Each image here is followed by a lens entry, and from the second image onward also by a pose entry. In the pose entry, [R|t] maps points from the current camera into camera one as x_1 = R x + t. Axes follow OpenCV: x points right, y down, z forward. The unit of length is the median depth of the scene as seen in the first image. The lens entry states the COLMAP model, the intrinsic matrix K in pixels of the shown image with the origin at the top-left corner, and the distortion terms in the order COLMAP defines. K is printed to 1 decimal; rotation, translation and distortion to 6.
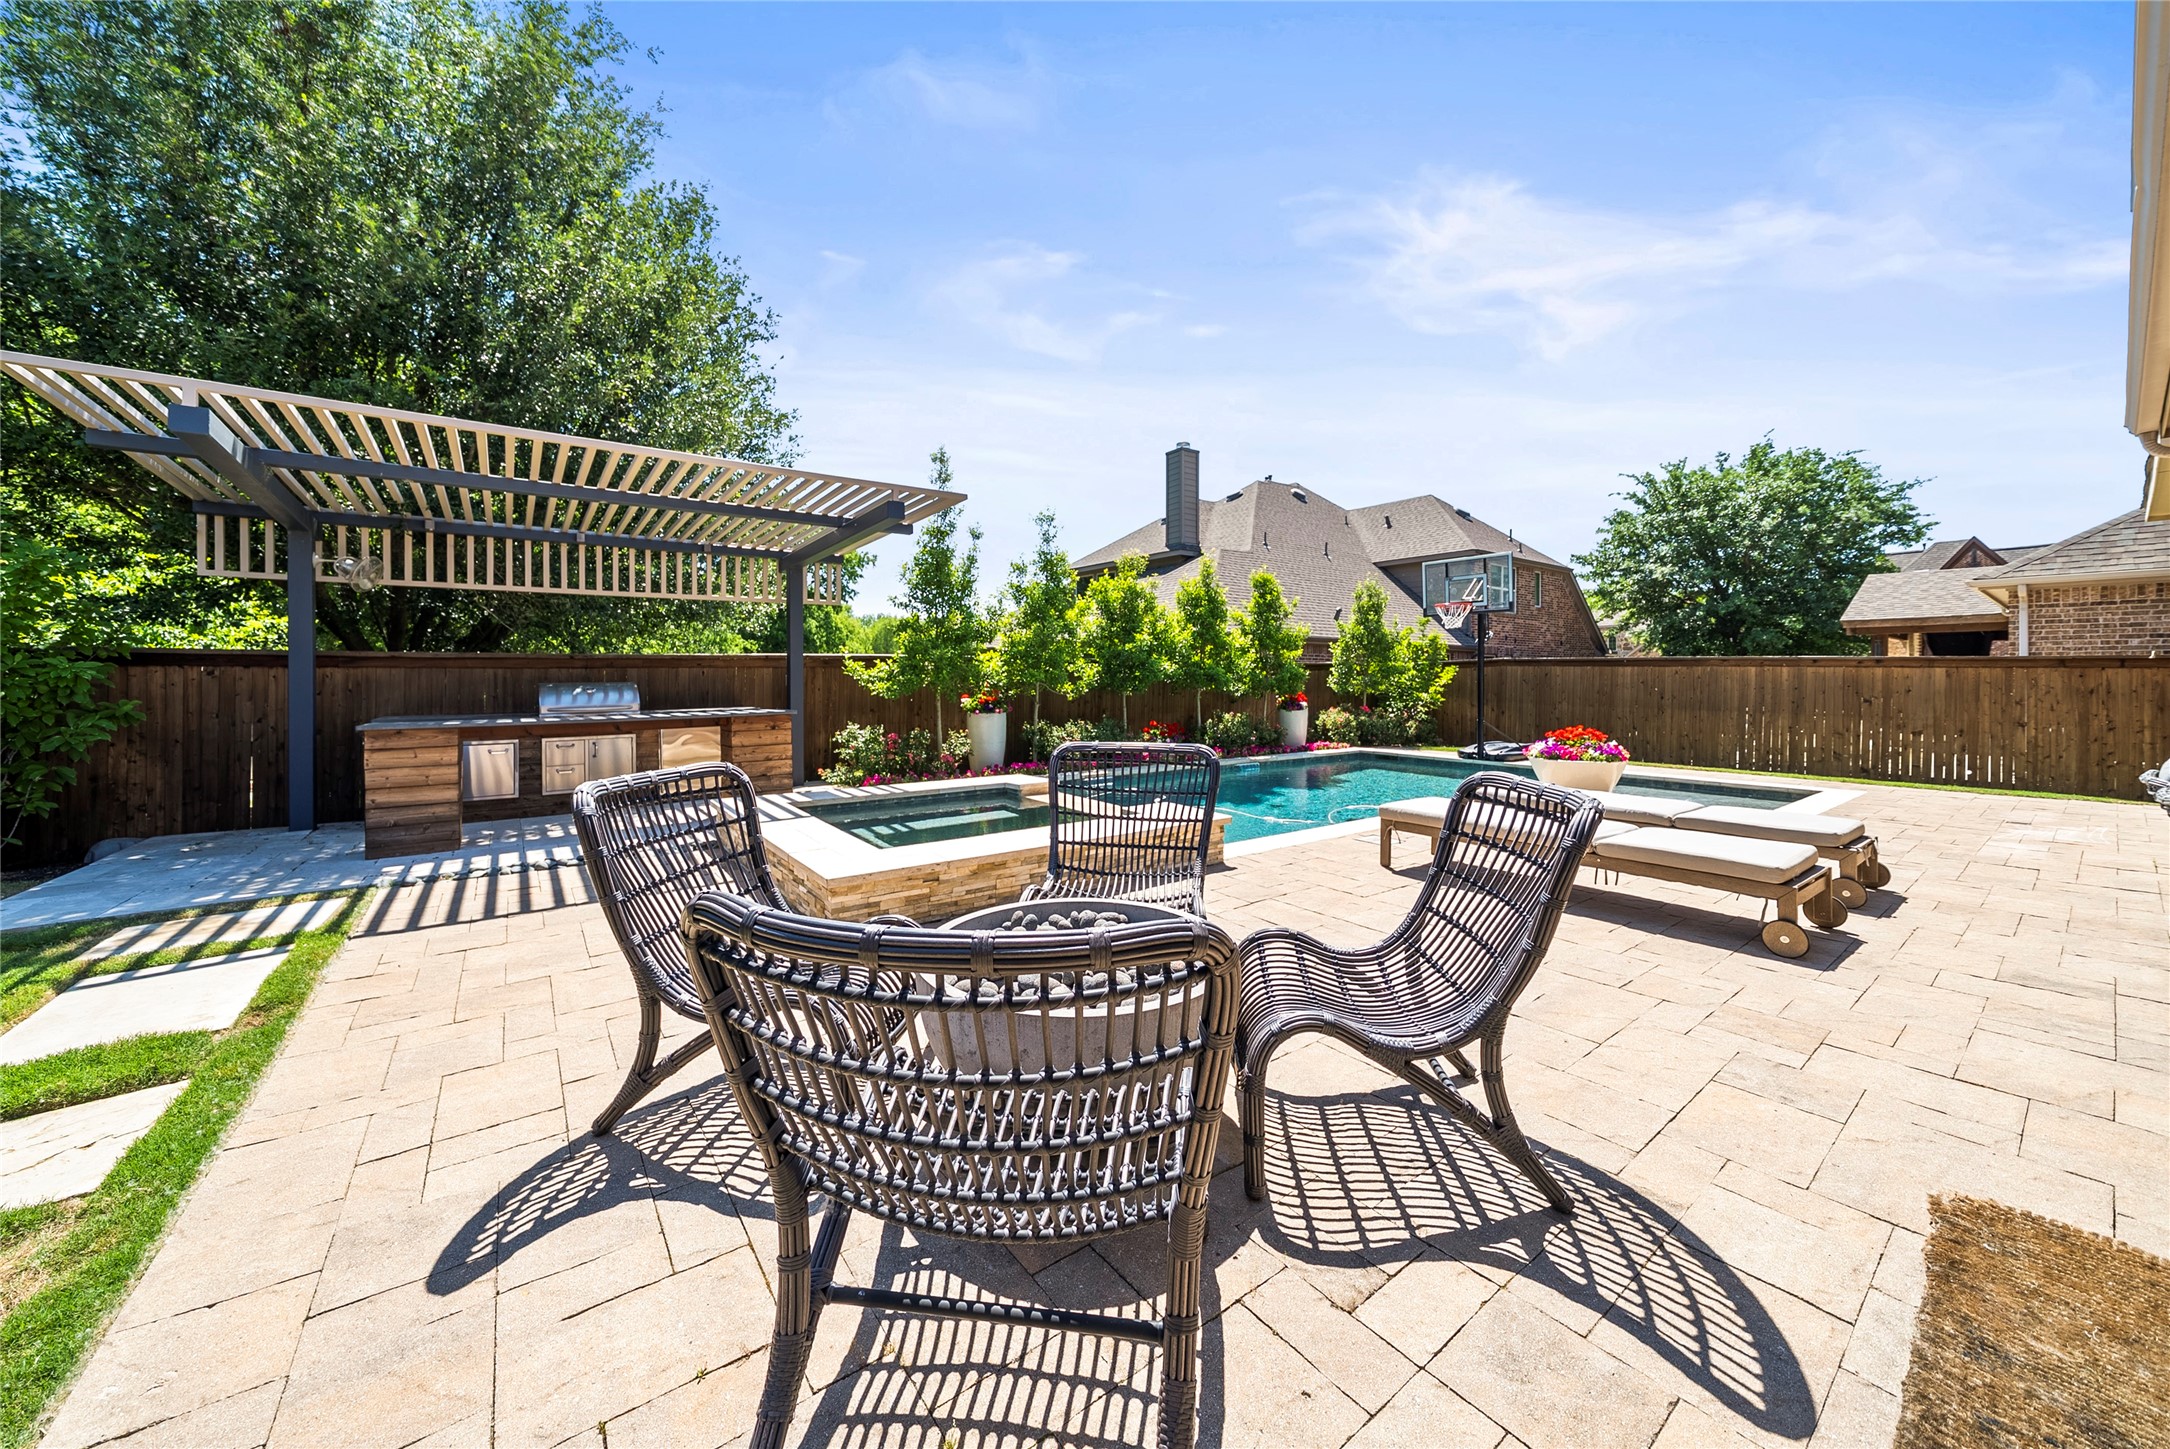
lens RADIAL K [[769.2, 0, 1088.6], [0, 769.2, 693.6], [0, 0, 1]] dist [-0.001255, -0.000046]
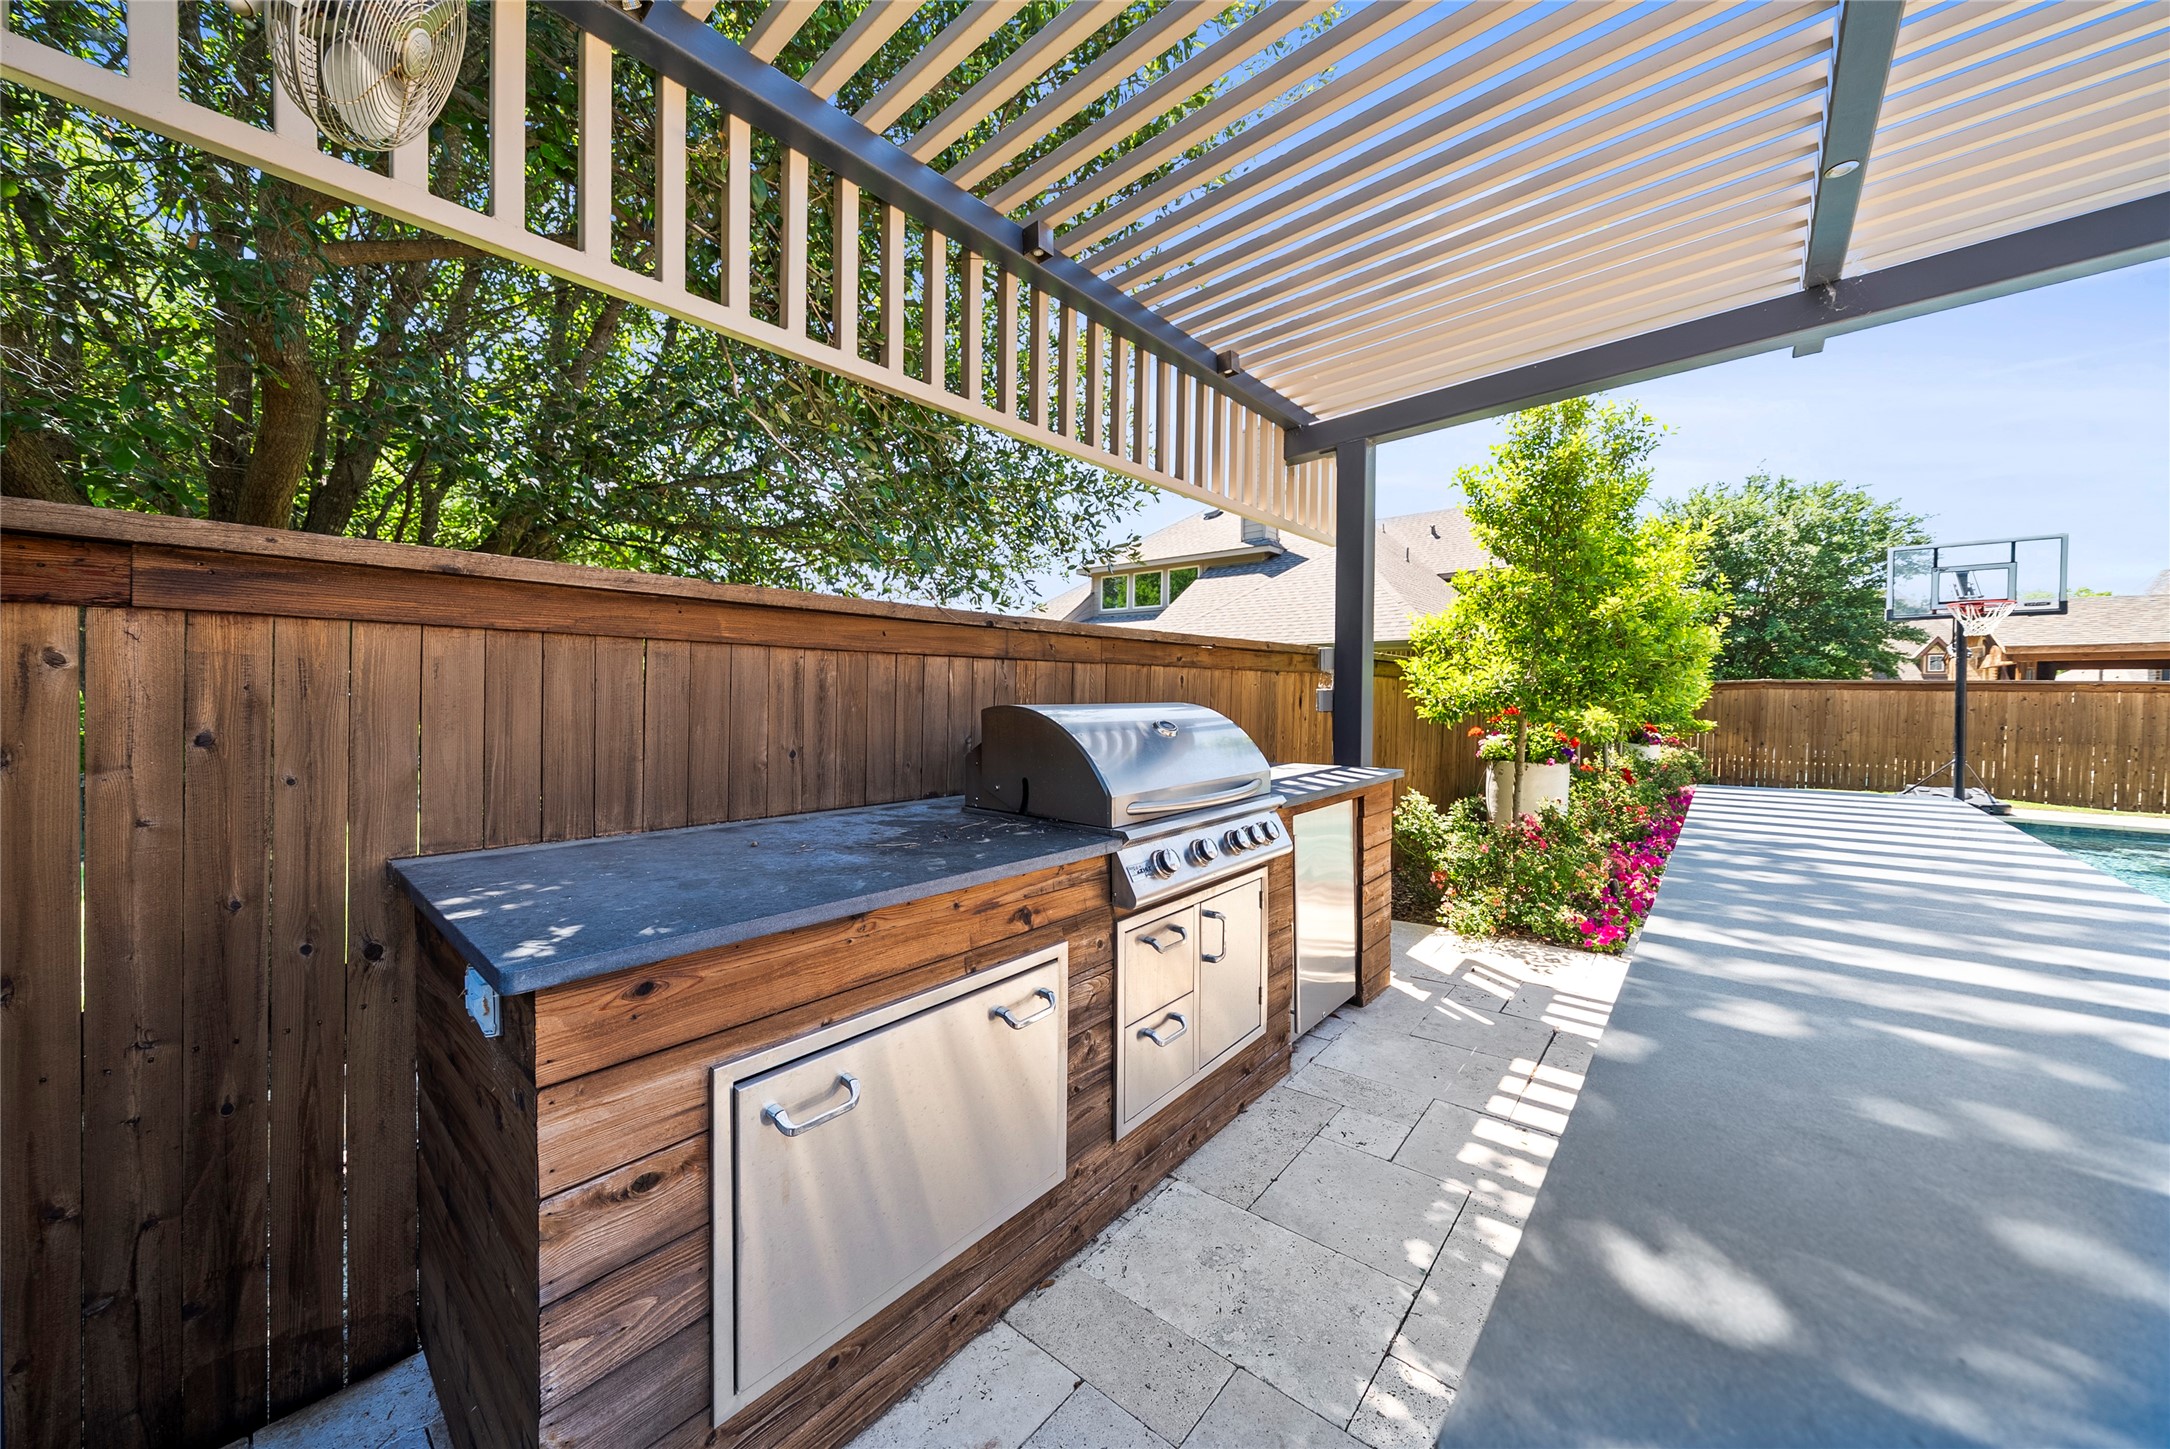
lens RADIAL K [[747.7, 0, 1085.0], [0, 747.7, 724.5], [0, 0, 1]] dist [-0.001342, -0.000111]
pose [[0.976698, 0.002143, 0.214609, -0.489476], [-0.005585, 0.999865, 0.015436, -0.006967], [-0.214547, -0.016275, 0.976578, 0.479425]]
